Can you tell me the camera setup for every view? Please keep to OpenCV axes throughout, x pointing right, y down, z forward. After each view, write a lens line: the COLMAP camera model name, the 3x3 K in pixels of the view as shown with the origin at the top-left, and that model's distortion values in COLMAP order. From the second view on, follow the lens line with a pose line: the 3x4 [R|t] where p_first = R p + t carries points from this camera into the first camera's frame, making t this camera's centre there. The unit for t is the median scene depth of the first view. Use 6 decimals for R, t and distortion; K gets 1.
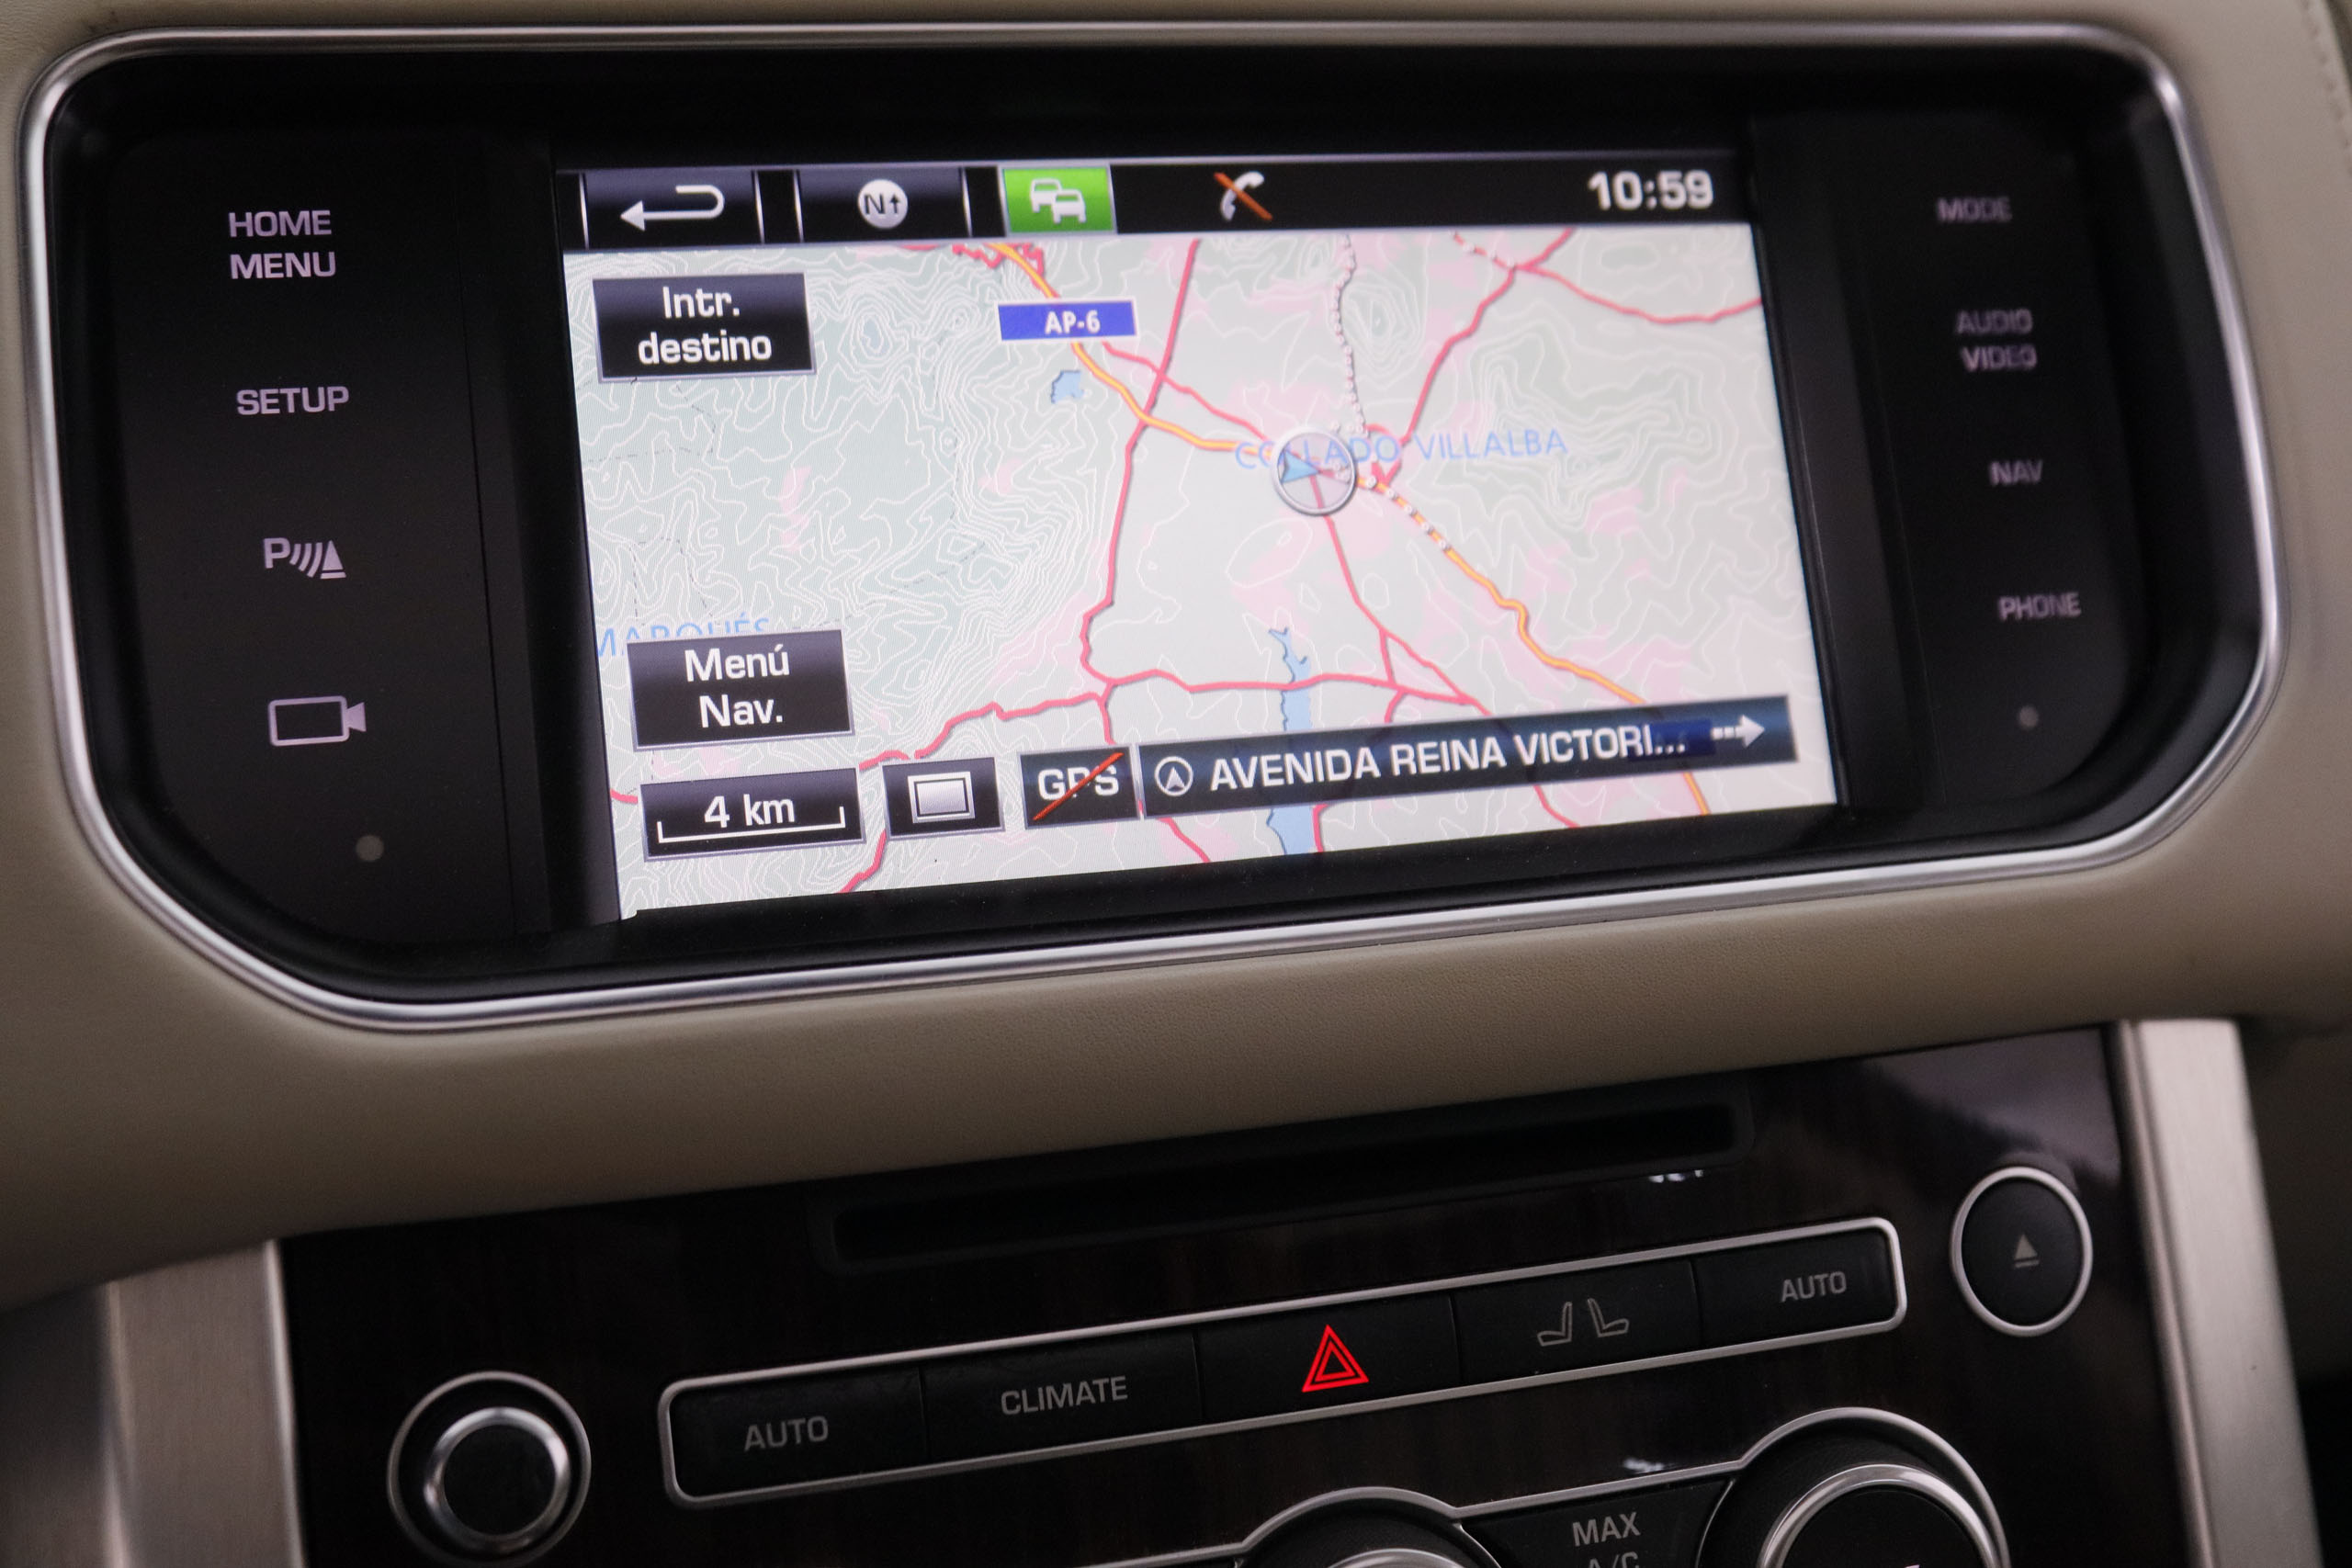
lens RADIAL K [[3034.9, 0, 1196.7], [0, 3034.9, 773.0], [0, 0, 1]] dist [-0.055301, 0.000000]
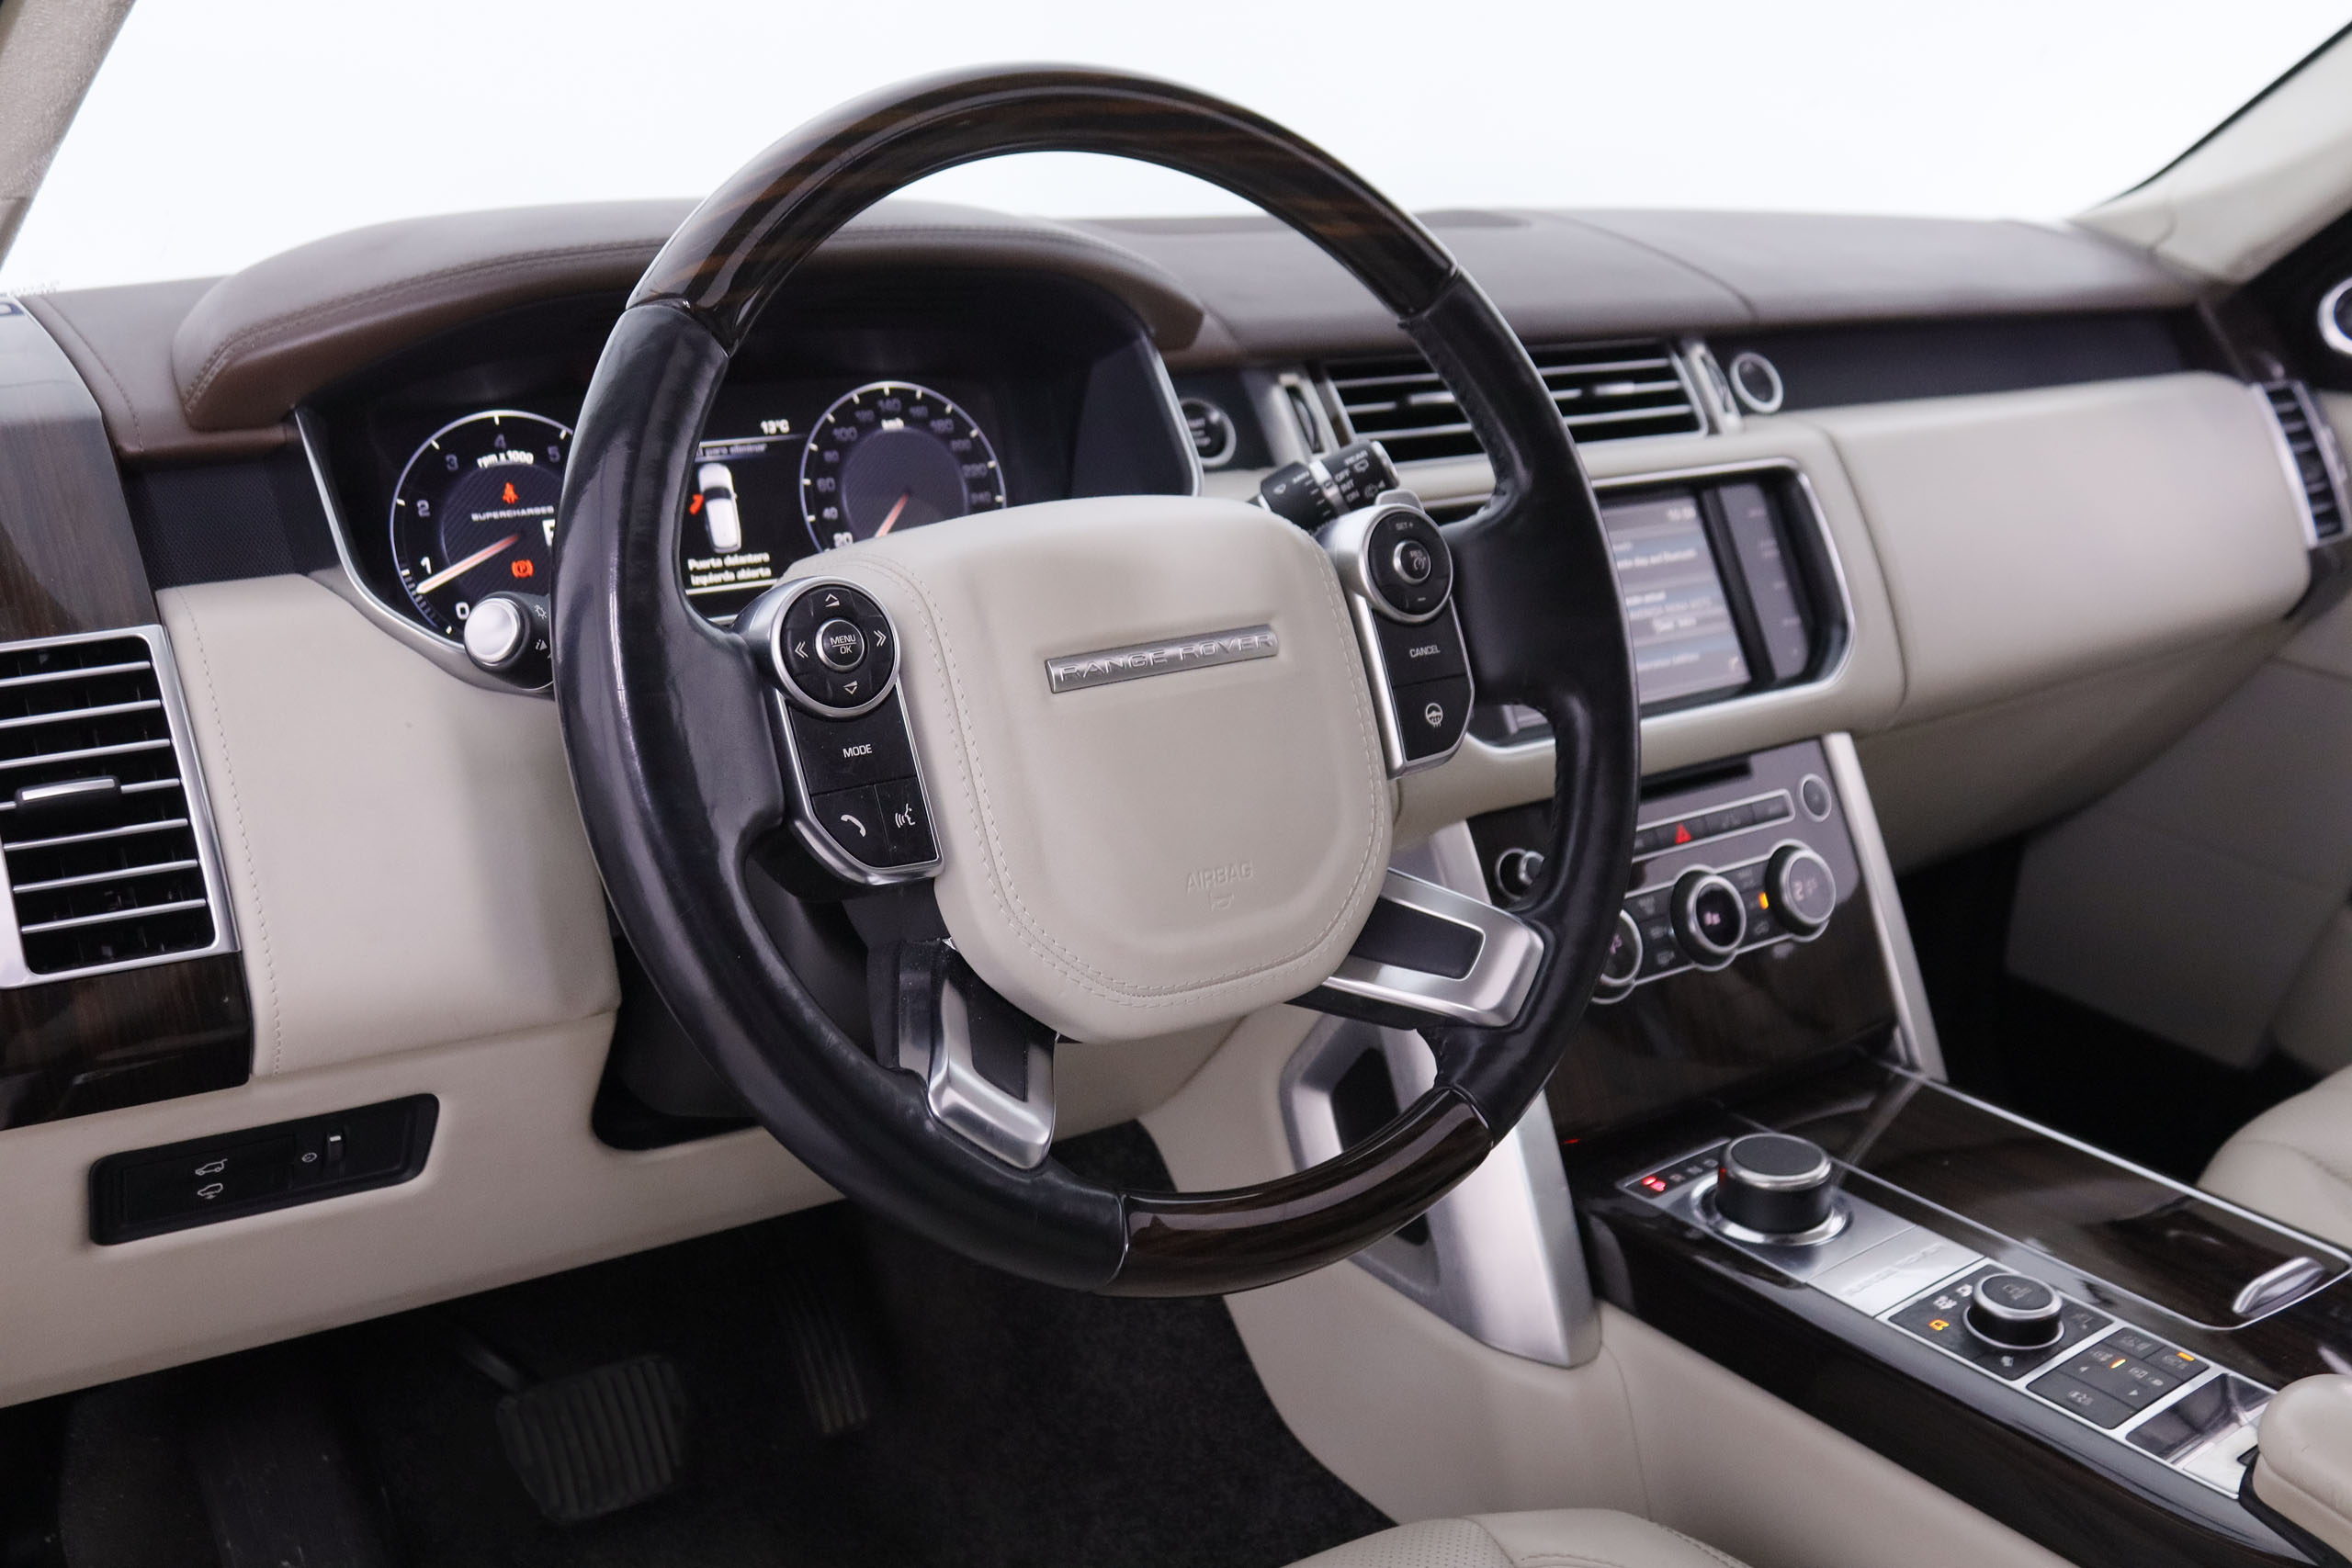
lens RADIAL K [[2346.4, 0, 1178.1], [0, 2346.4, 778.6], [0, 0, 1]] dist [-0.098173, 0.000000]
pose [[0.948643, -0.106791, 0.297779, -1.378811], [0.121311, 0.992141, -0.030658, 0.139100], [-0.292165, 0.065207, 0.954142, -1.548090]]
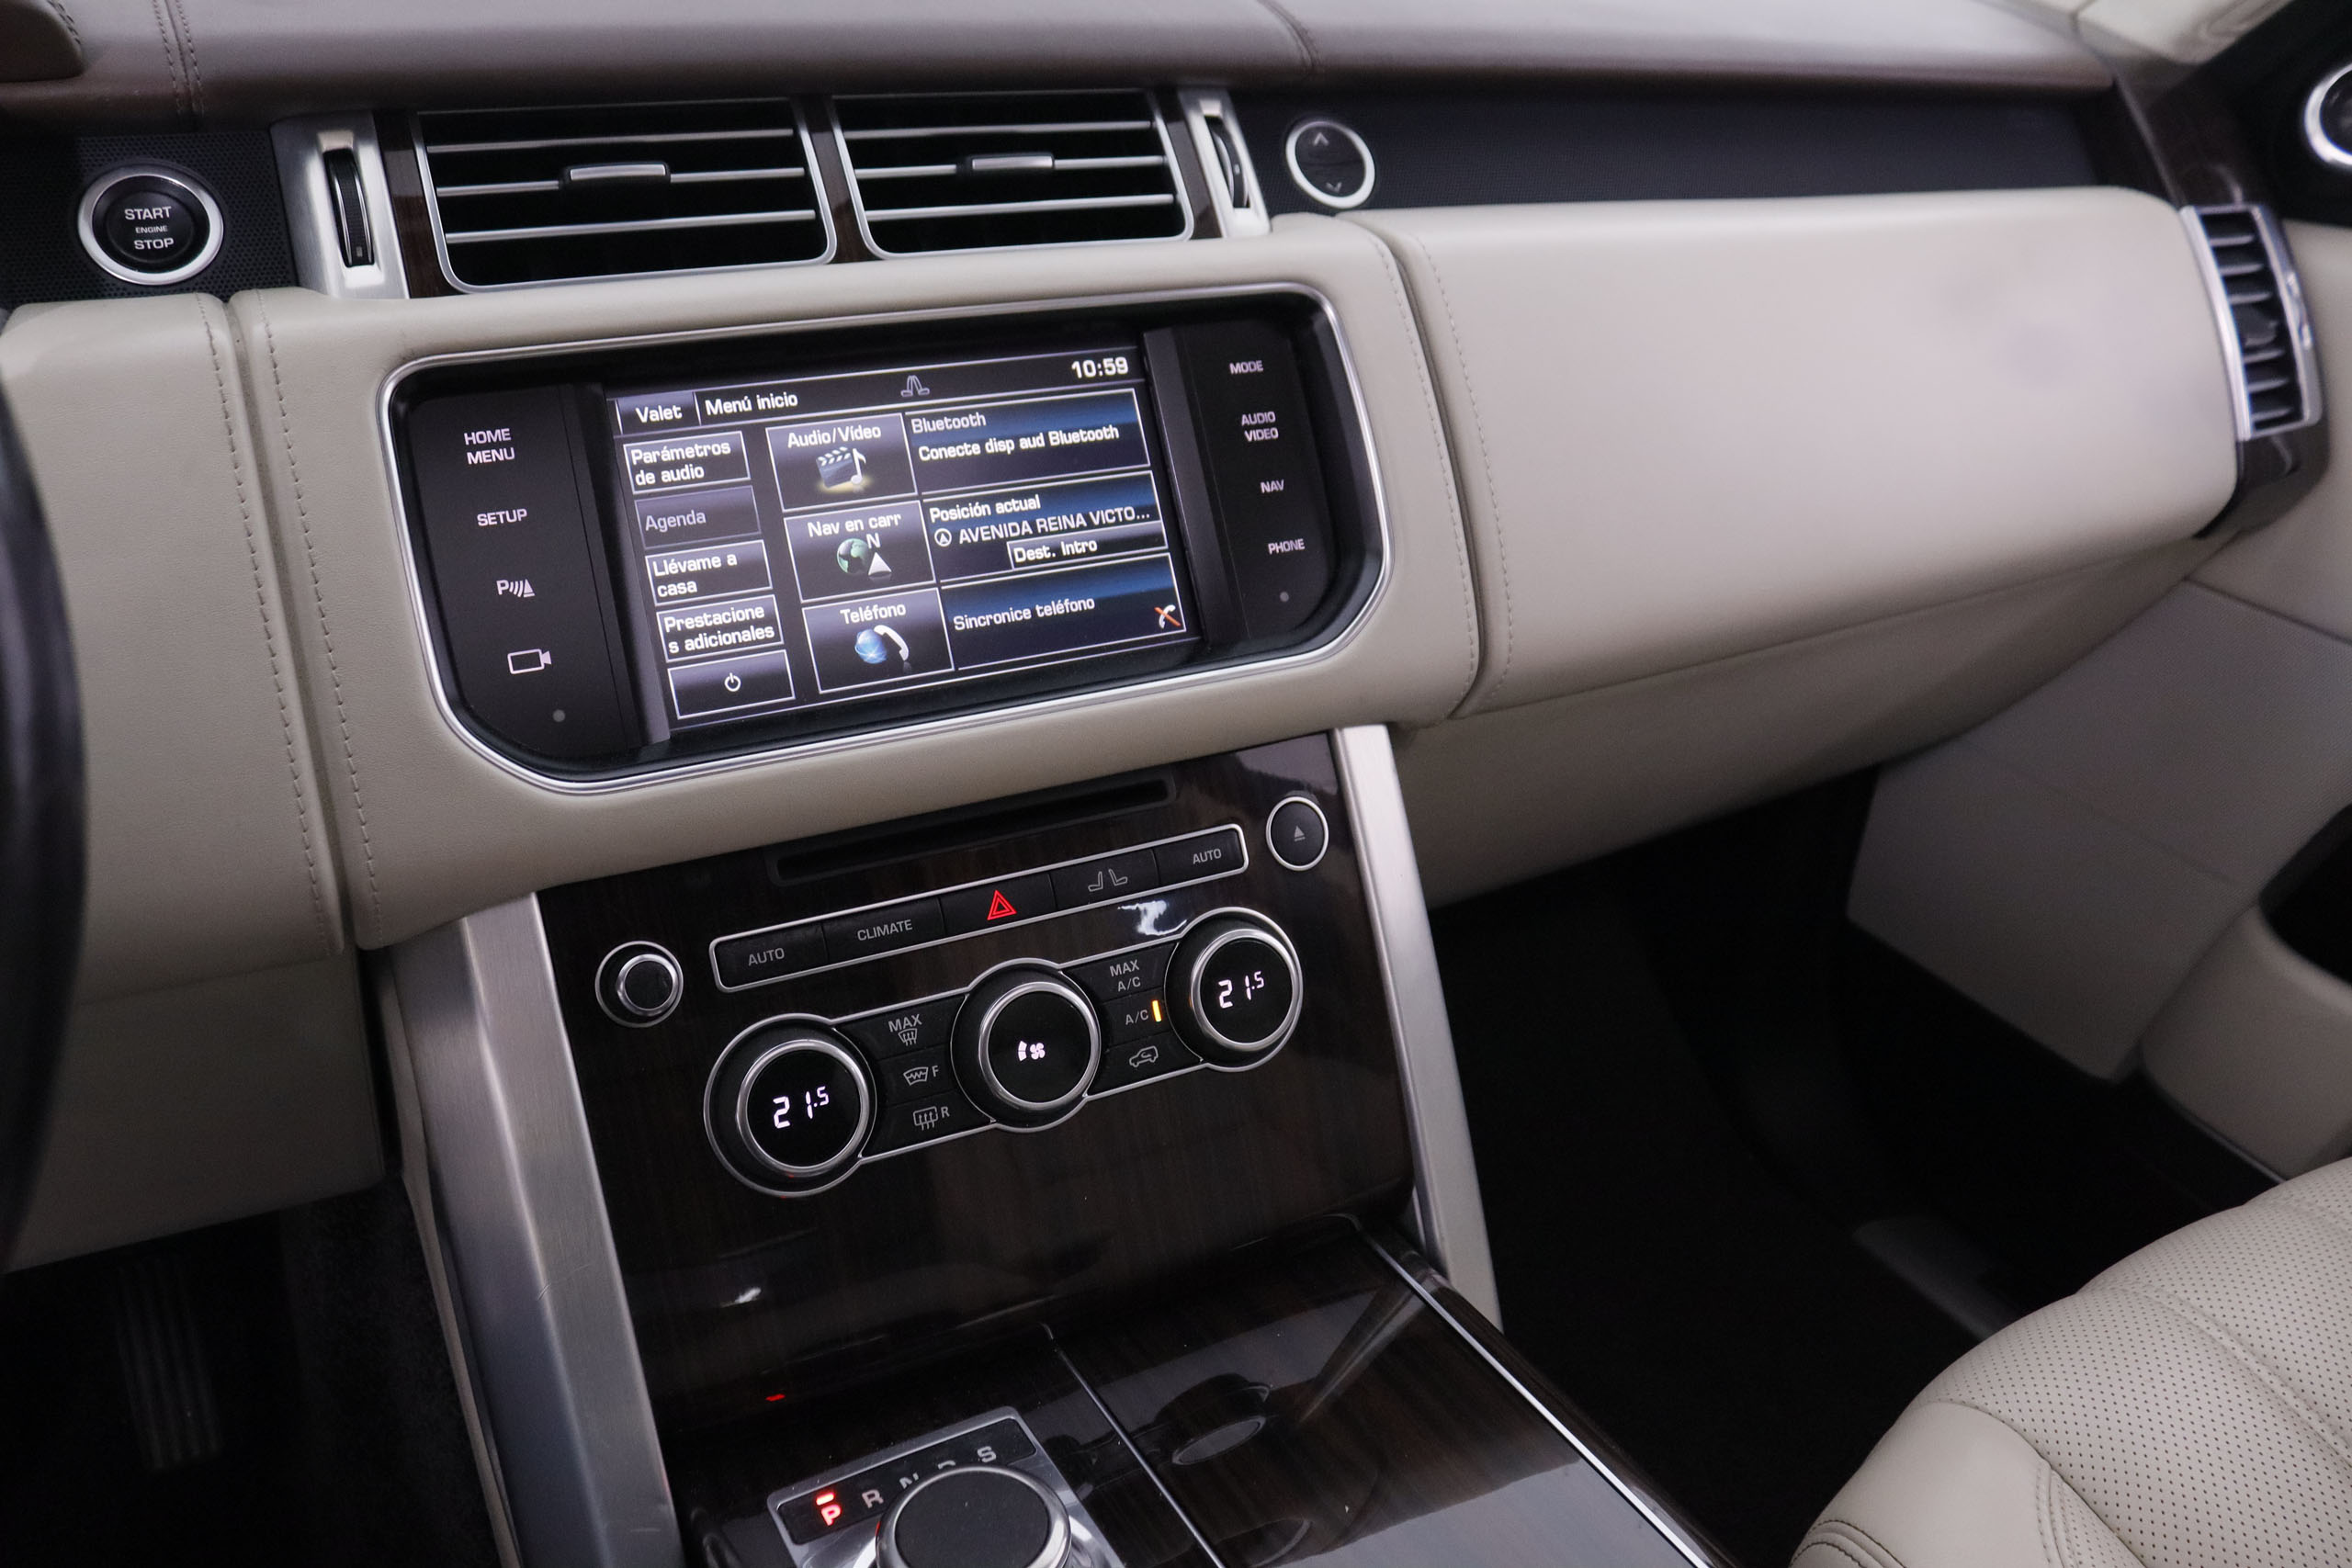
lens RADIAL K [[1904.6, 0, 1180.6], [0, 1904.6, 777.6], [0, 0, 1]] dist [-0.153919, 0.079351]
pose [[0.981385, -0.086143, 0.171645, -0.057869], [0.070935, 0.993149, 0.092857, -0.023601], [-0.178468, -0.078953, 0.980773, -0.410884]]
